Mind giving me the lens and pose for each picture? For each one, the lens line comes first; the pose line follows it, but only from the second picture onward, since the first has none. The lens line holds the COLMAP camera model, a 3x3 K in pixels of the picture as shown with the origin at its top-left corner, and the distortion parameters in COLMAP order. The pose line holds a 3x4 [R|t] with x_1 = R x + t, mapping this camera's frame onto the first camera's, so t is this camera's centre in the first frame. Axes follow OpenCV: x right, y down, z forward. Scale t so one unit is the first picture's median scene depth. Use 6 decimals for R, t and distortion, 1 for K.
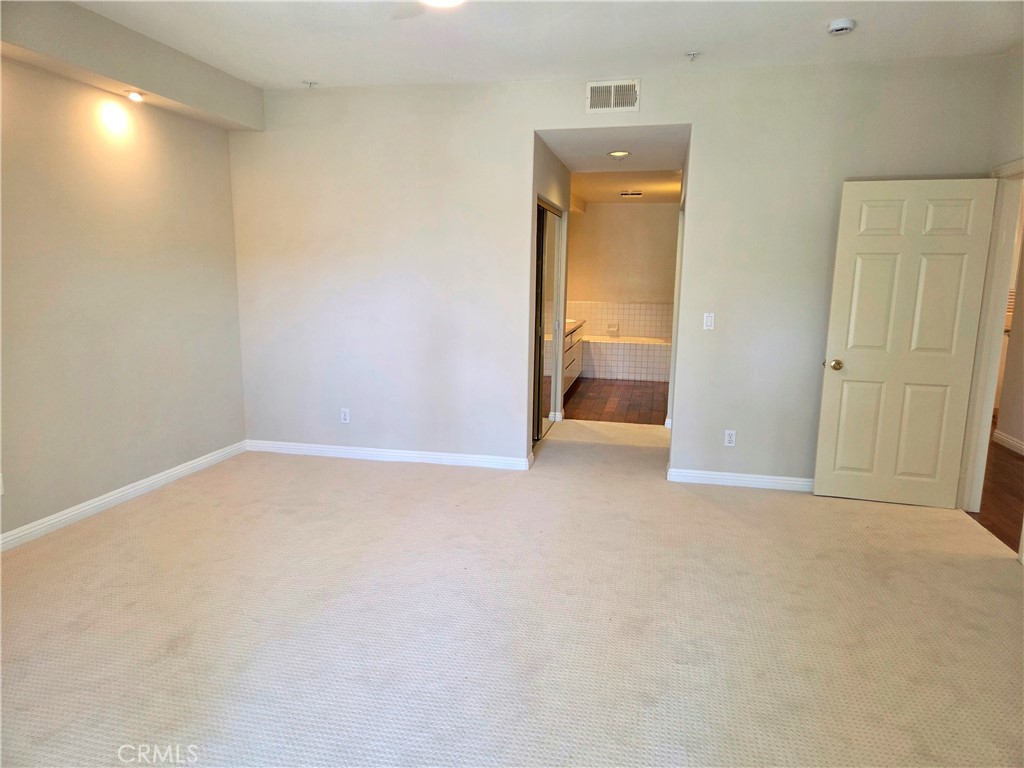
lens RADIAL K [[684.2, 0, 510.6], [0, 684.2, 384.0], [0, 0, 1]] dist [-0.003840, -0.000541]
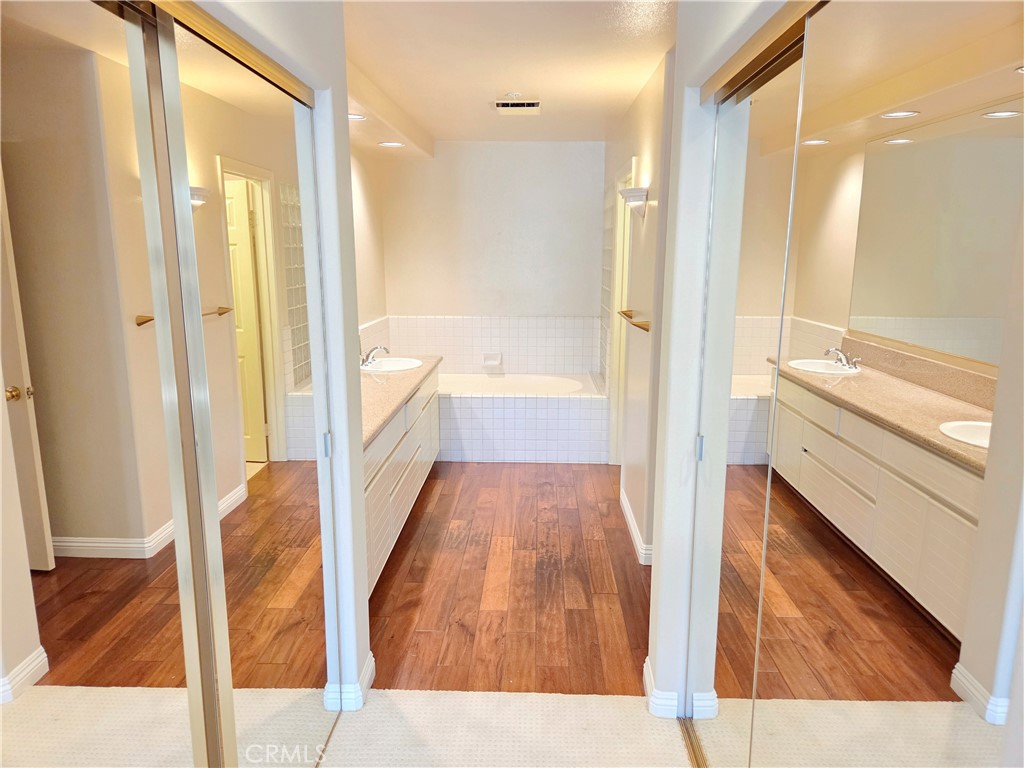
lens RADIAL K [[684.2, 0, 511.6], [0, 684.2, 384.6], [0, 0, 1]] dist [-0.003840, -0.000541]
pose [[0.983764, -0.046654, 0.173294, 0.068208], [0.042539, 0.998719, 0.027385, -0.083898], [-0.174350, -0.019568, 0.984489, 0.454202]]
